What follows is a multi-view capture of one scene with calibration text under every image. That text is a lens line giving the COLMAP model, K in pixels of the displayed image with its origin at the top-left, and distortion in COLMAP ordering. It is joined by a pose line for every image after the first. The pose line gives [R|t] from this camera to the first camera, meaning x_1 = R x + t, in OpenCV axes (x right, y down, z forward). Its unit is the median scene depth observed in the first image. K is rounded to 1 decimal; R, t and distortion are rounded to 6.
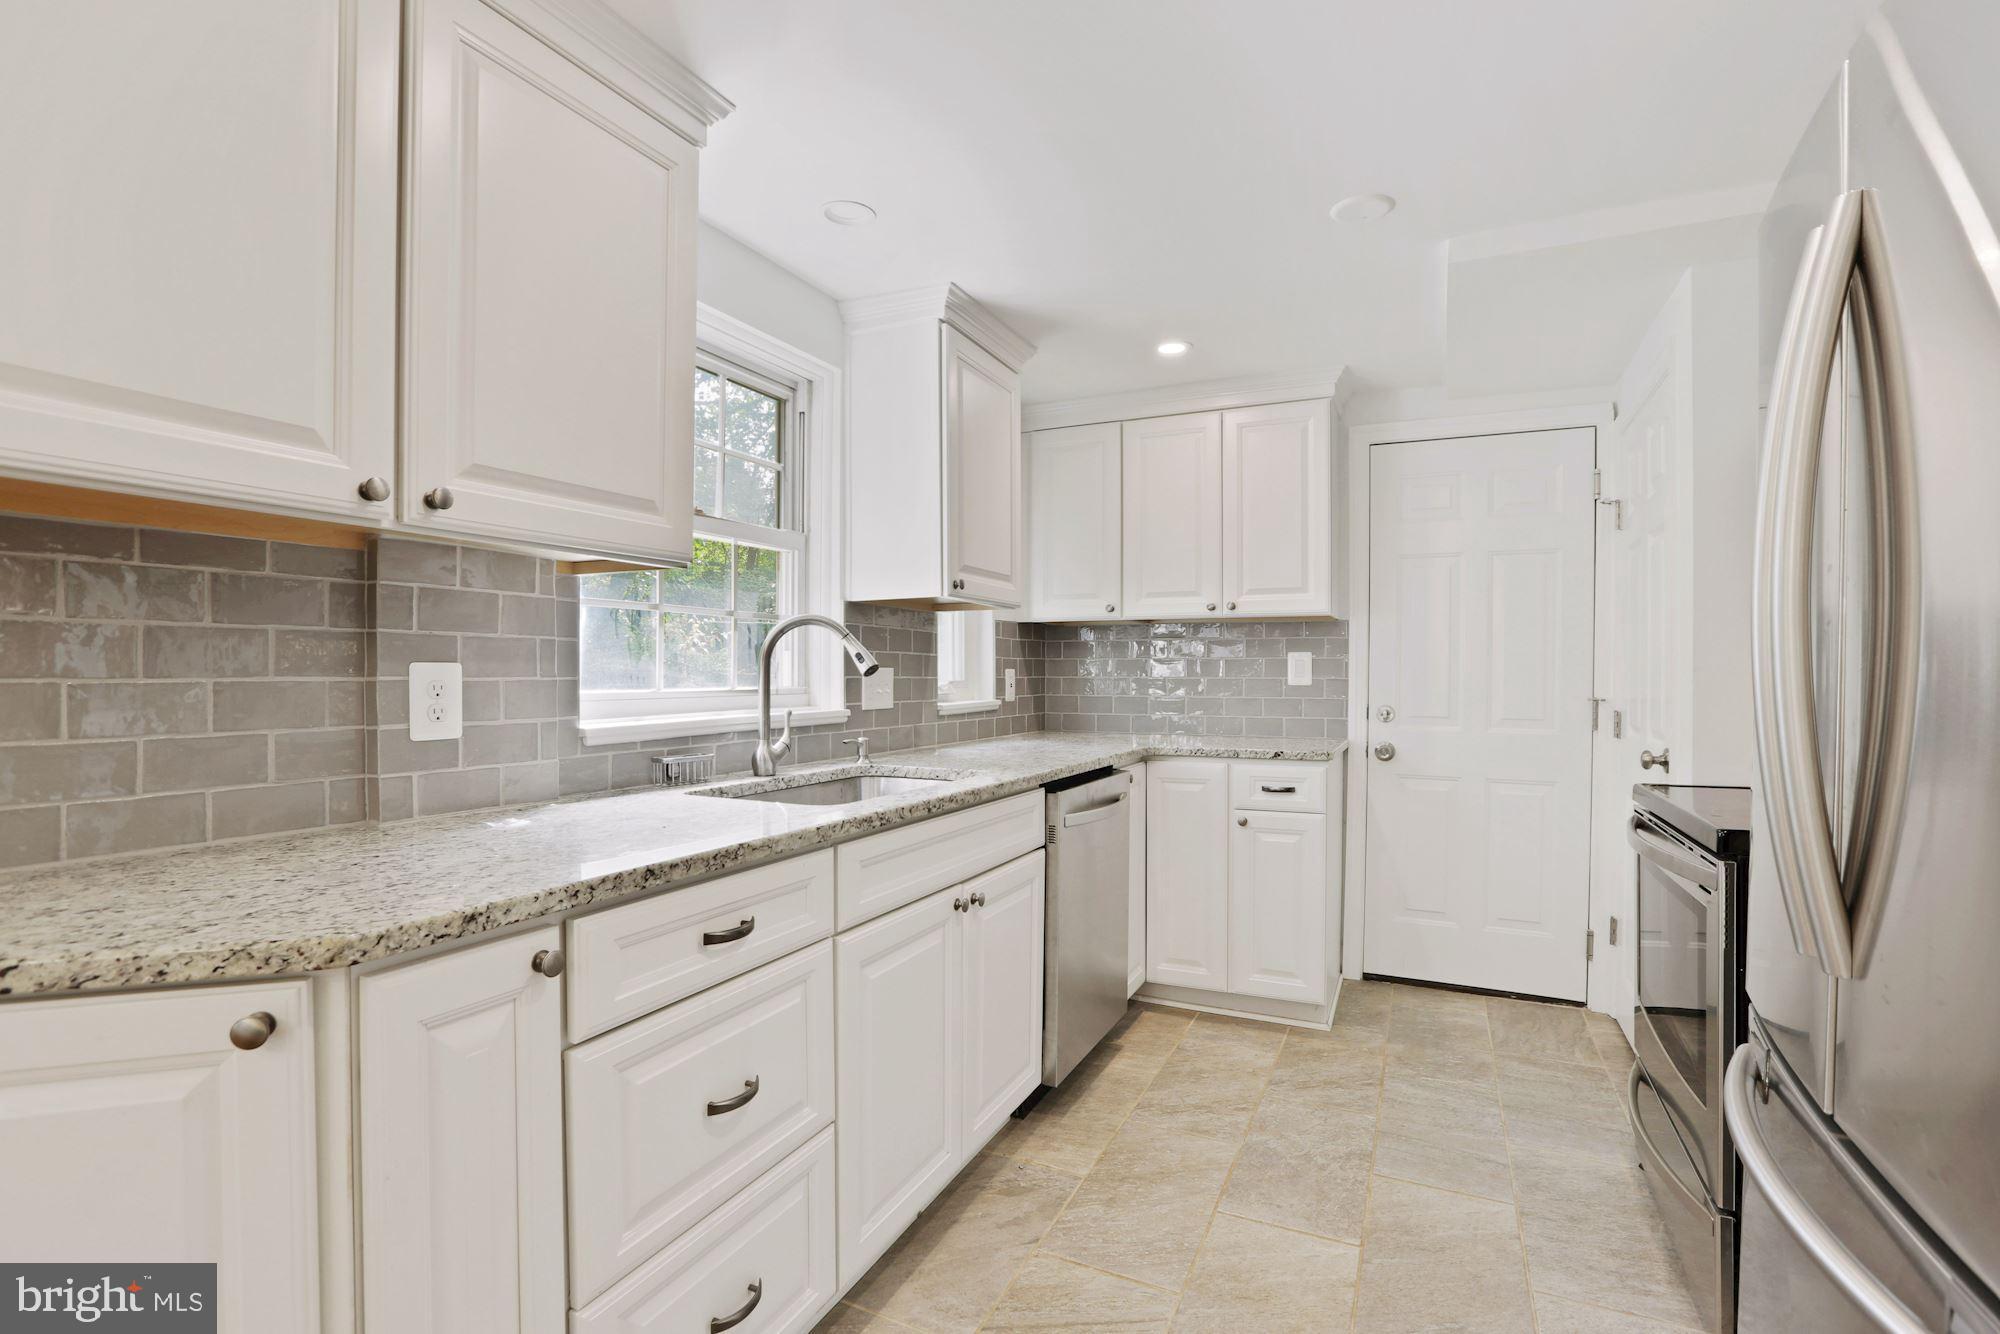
lens RADIAL K [[934.4, 0, 991.0], [0, 934.4, 672.4], [0, 0, 1]] dist [-0.054902, 0.023817]
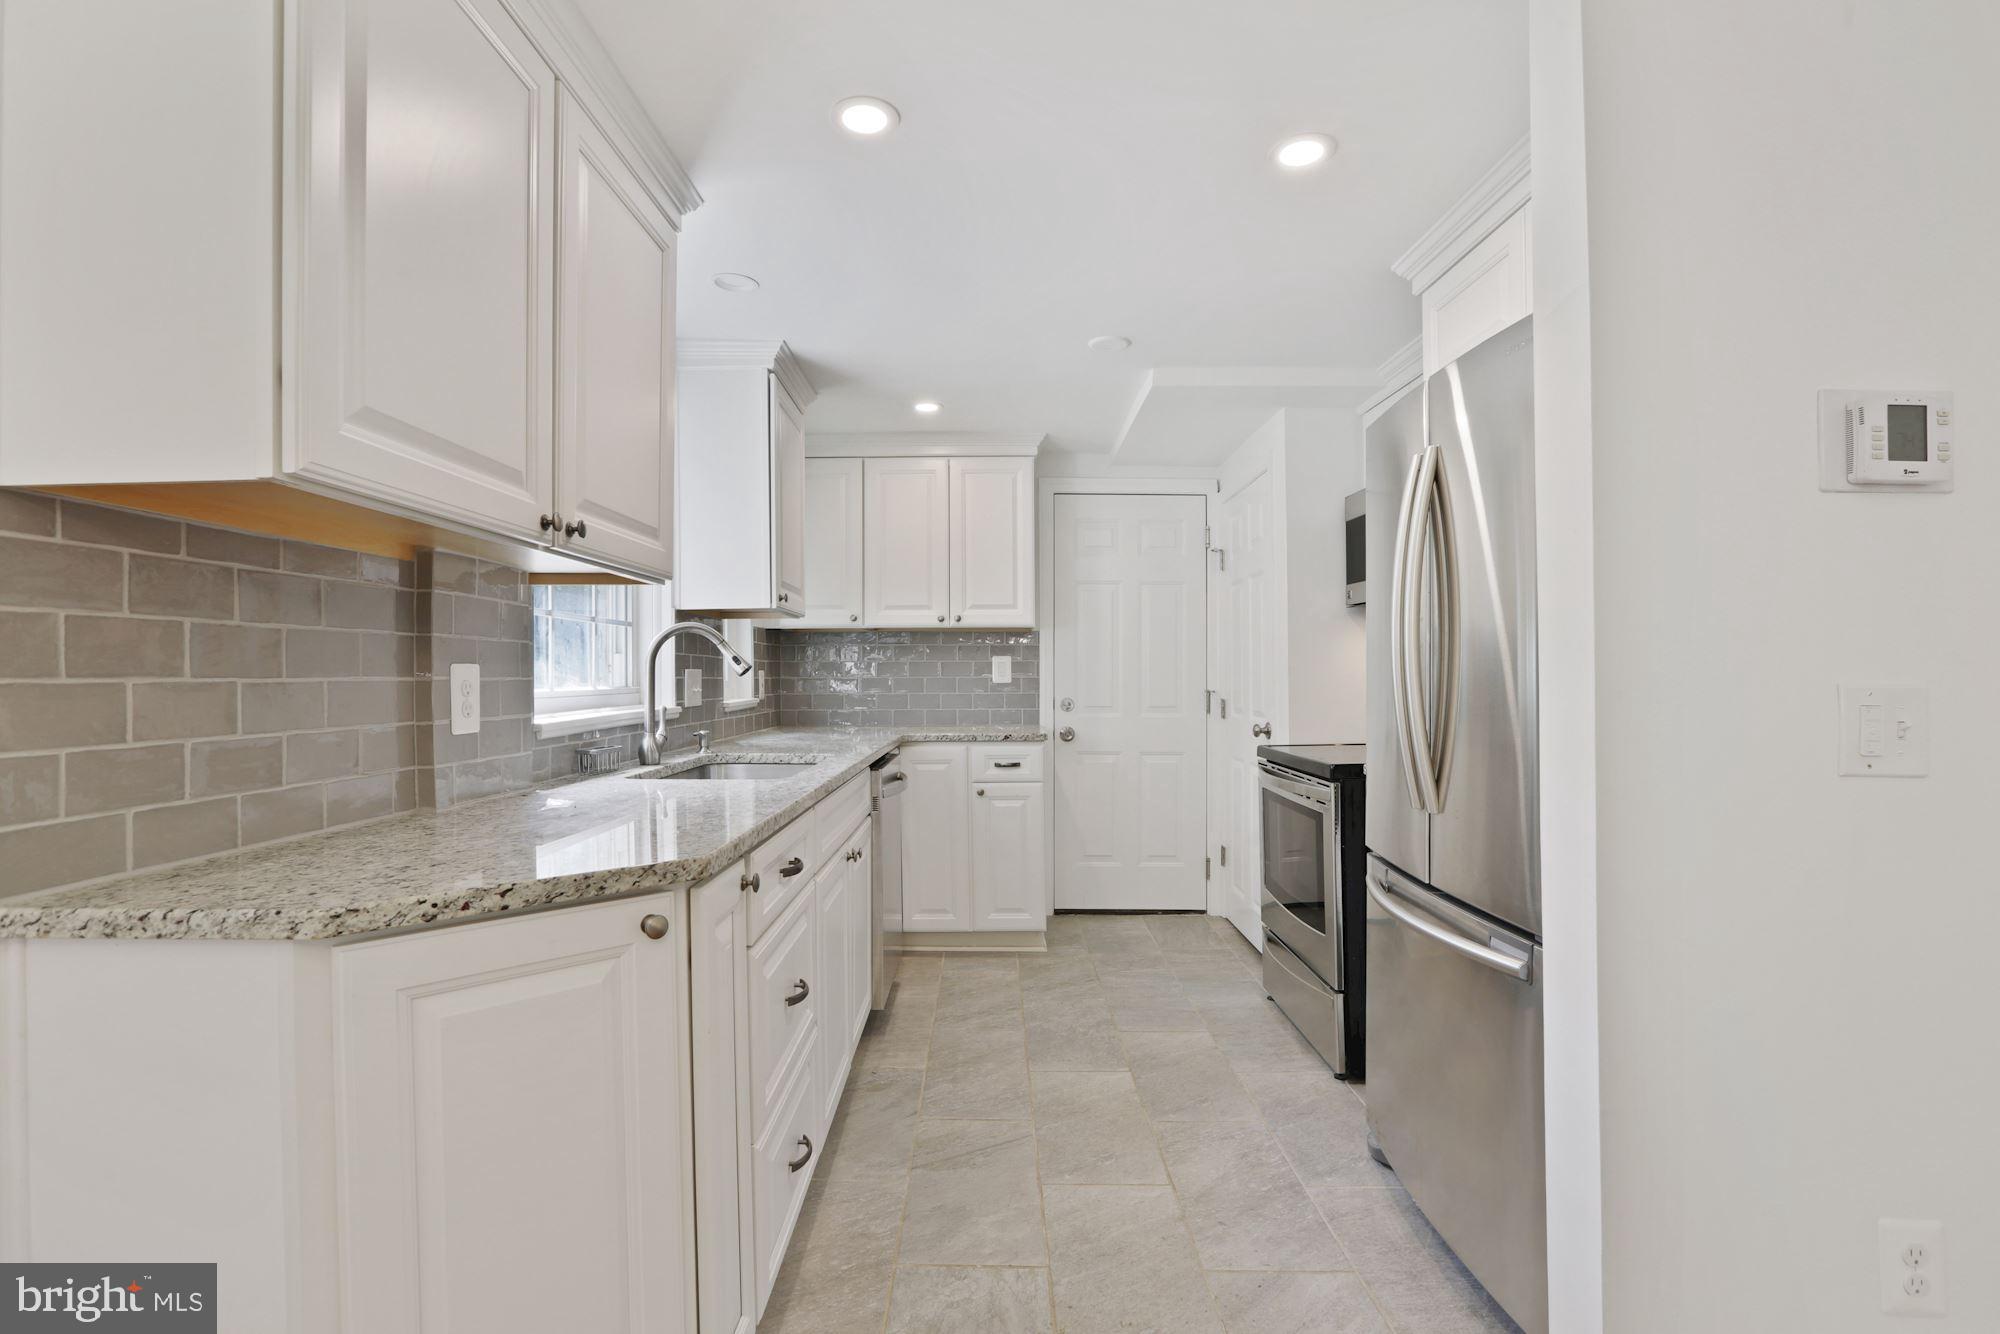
lens RADIAL K [[935.6, 0, 992.5], [0, 935.6, 657.6], [0, 0, 1]] dist [-0.043734, 0.023412]
pose [[0.901628, 0.004730, 0.432486, -0.325203], [0.002784, 0.999856, -0.016739, 0.001339], [-0.432503, 0.016297, 0.901485, -0.178685]]
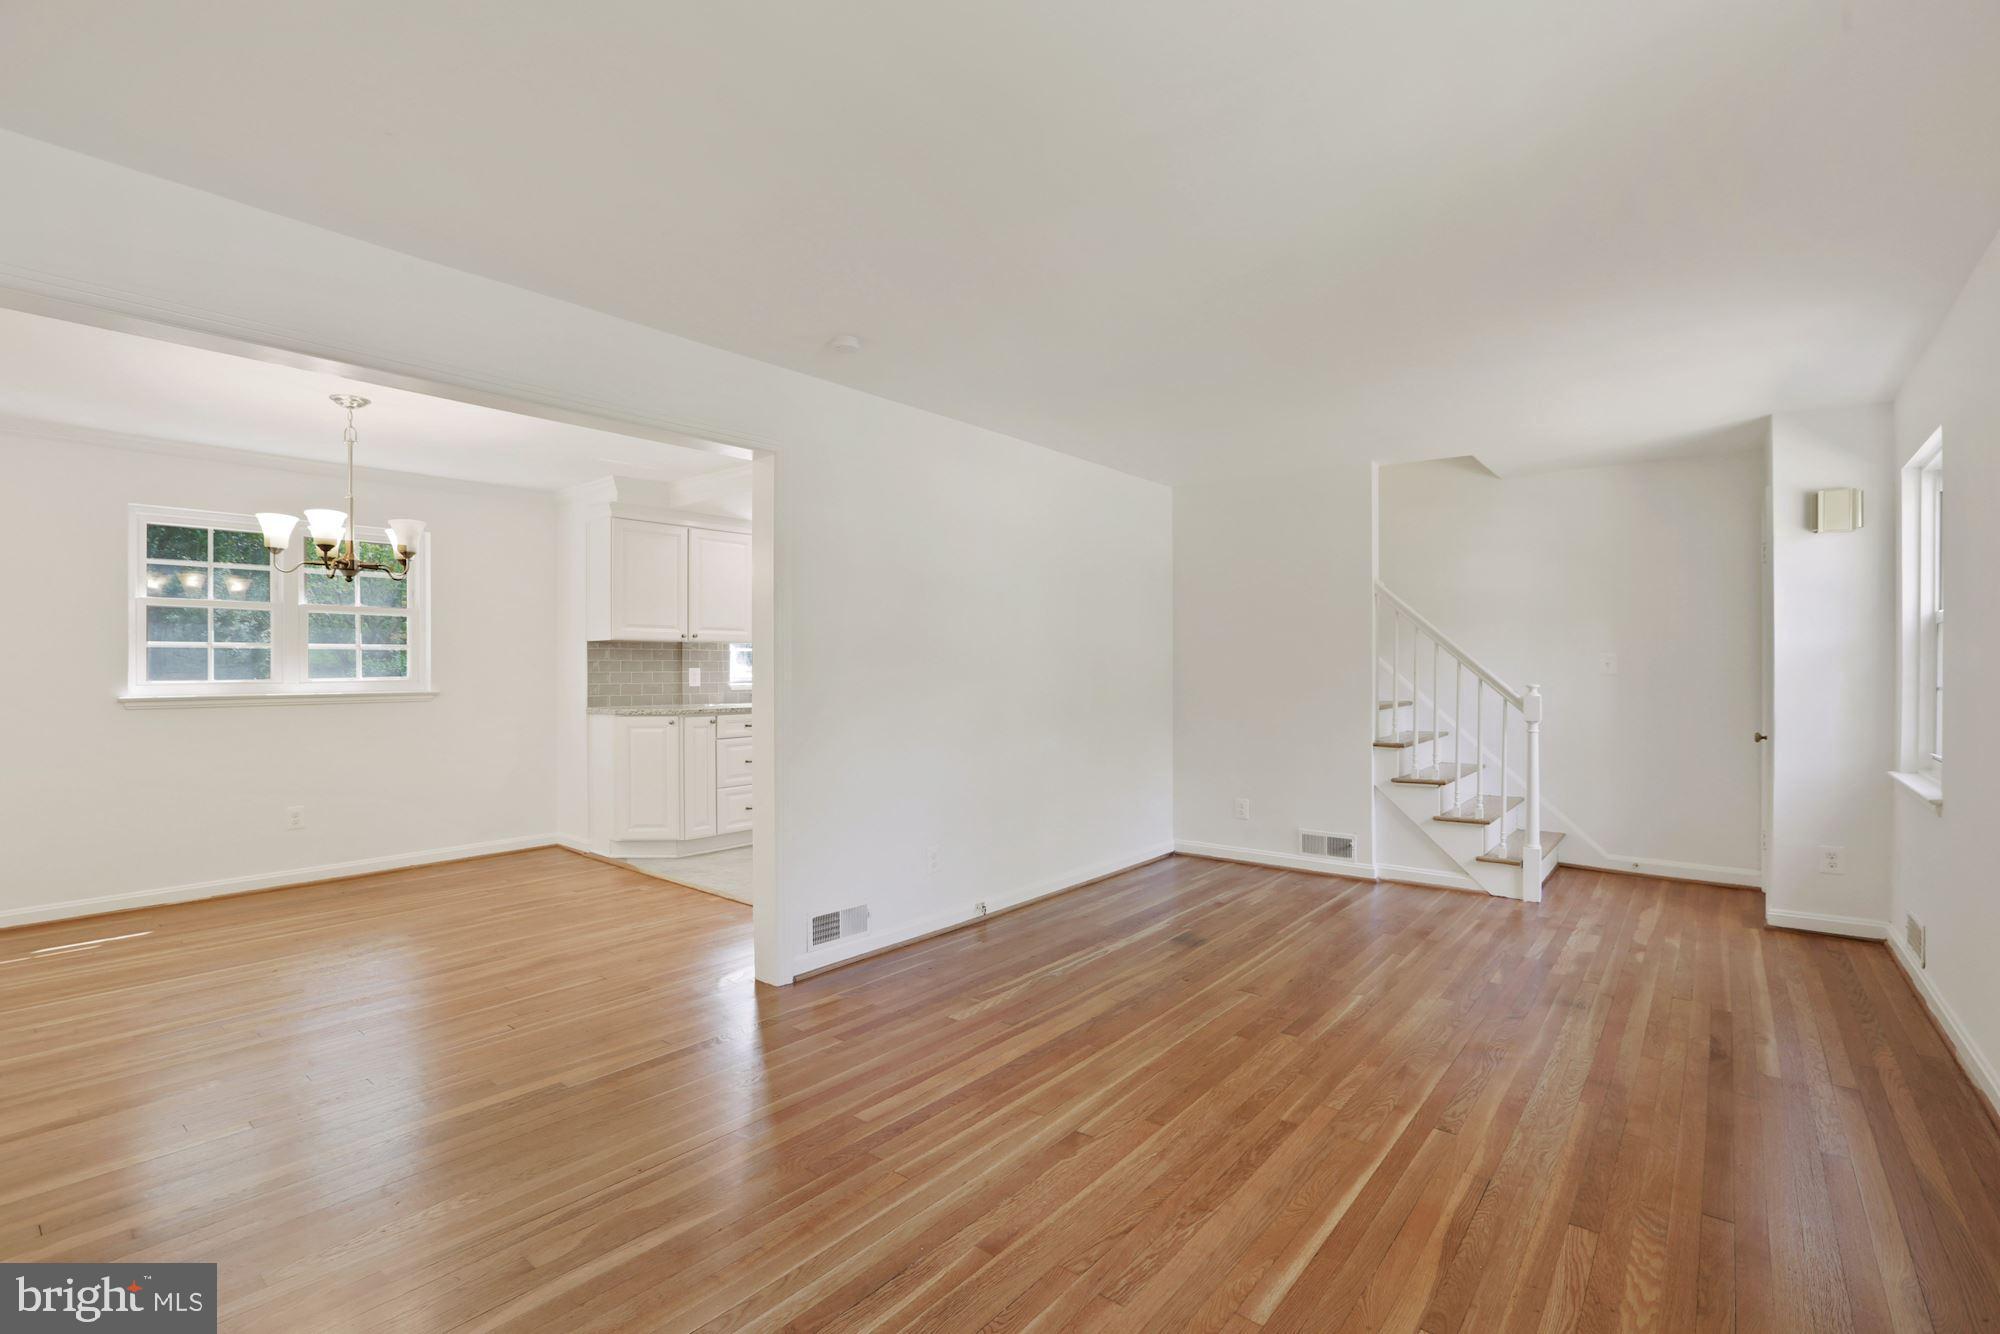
lens RADIAL K [[909.4, 0, 992.6], [0, 909.4, 672.8], [0, 0, 1]] dist [-0.059074, 0.021868]
pose [[0.975896, -0.000611, -0.218237, 1.042875], [0.002018, 0.999979, 0.006225, -0.007125], [0.218229, -0.006515, 0.975876, -1.752336]]
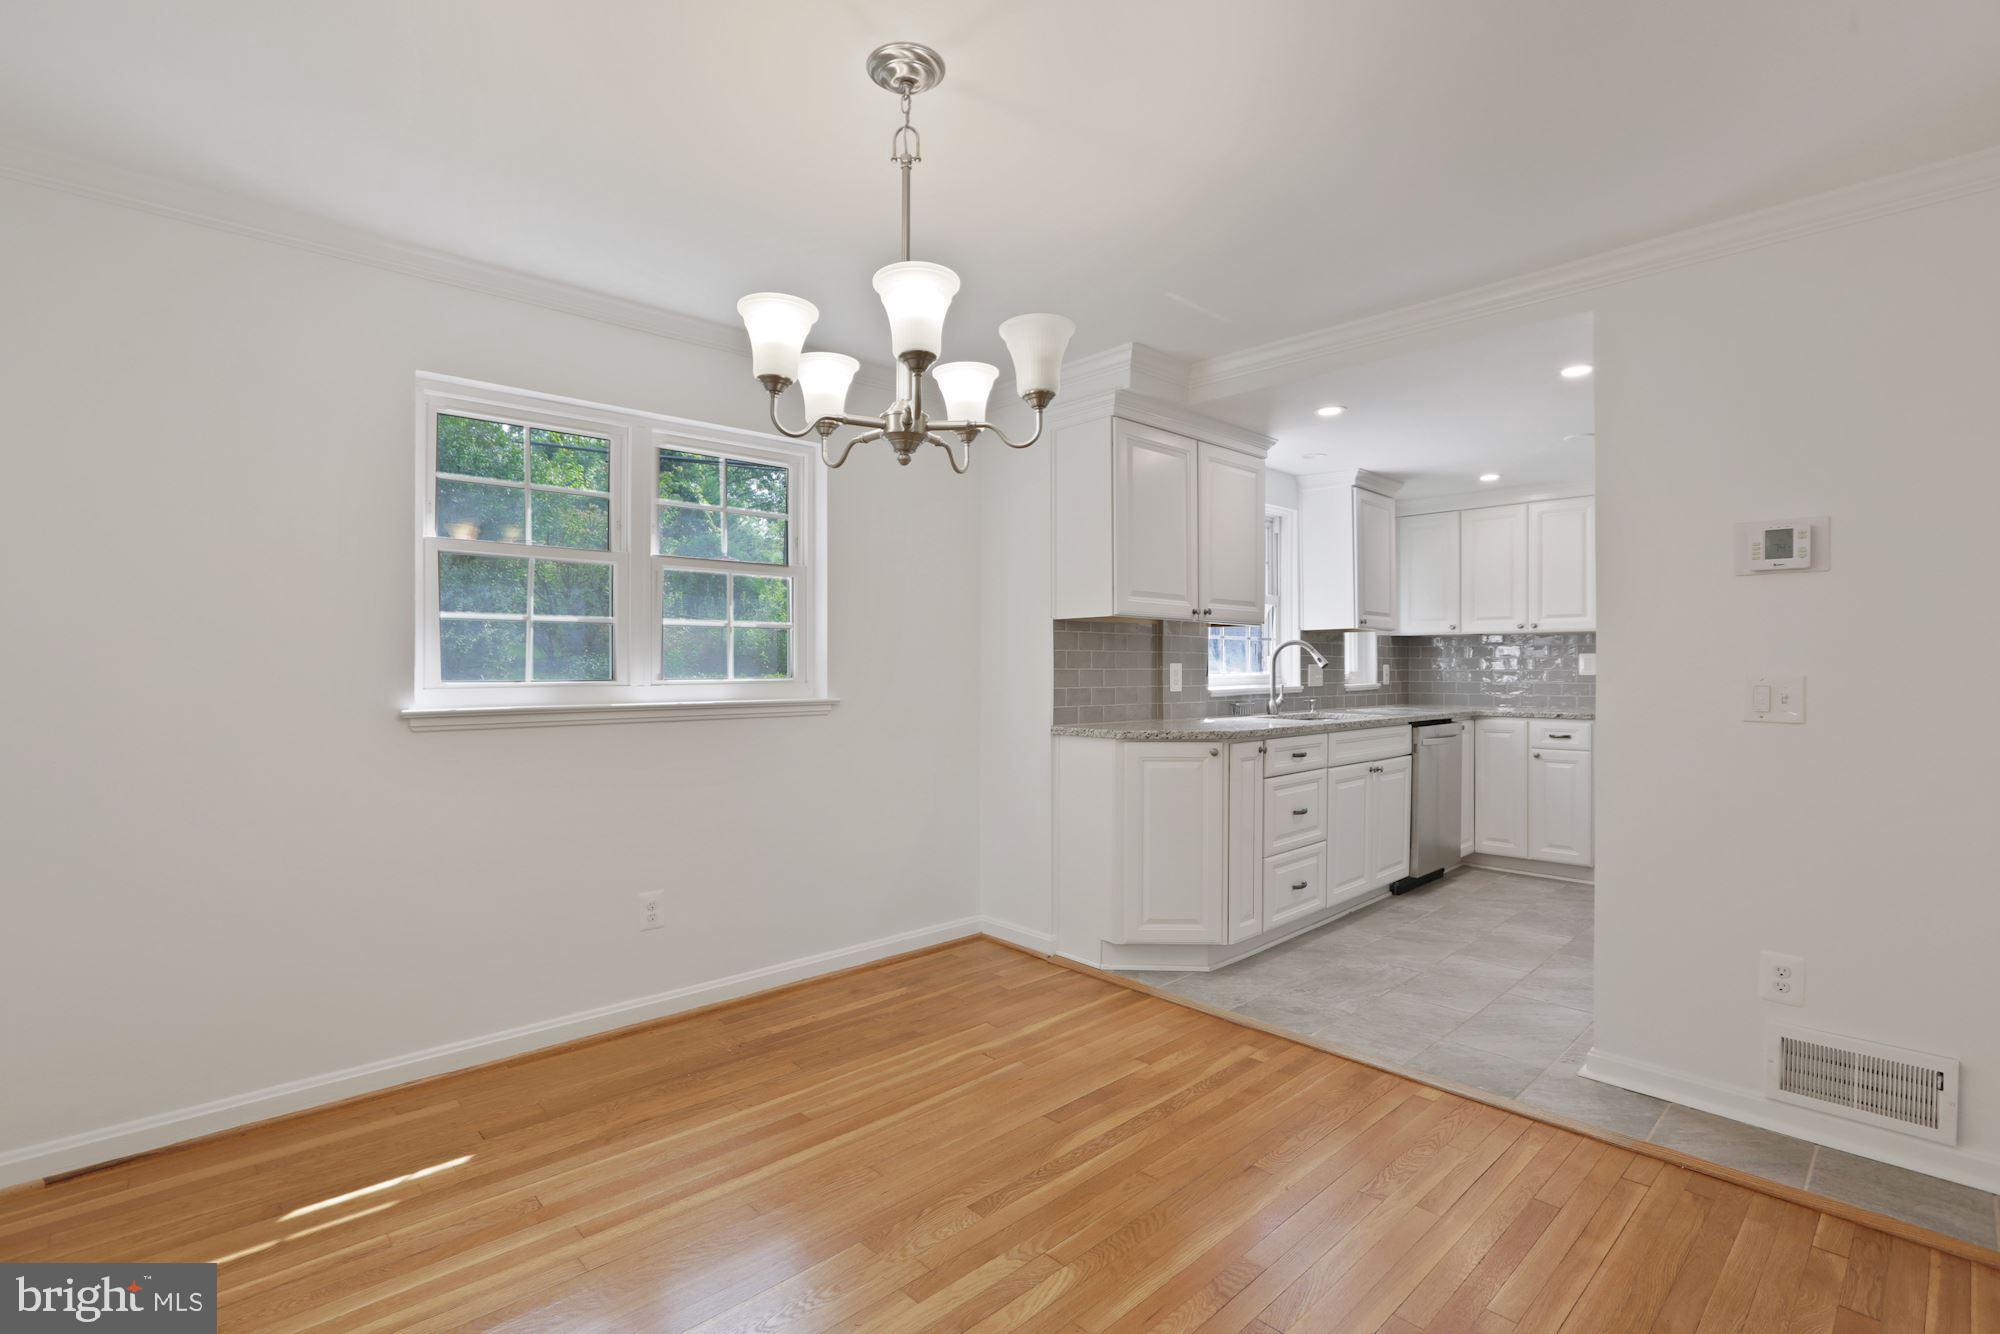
lens RADIAL K [[934.4, 0, 991.0], [0, 934.4, 672.4], [0, 0, 1]] dist [-0.054902, 0.023817]
pose [[0.936949, 0.001501, -0.349464, -0.092881], [0.000525, 0.999984, 0.005701, 0.000229], [0.349466, -0.005524, 0.936933, -1.146379]]
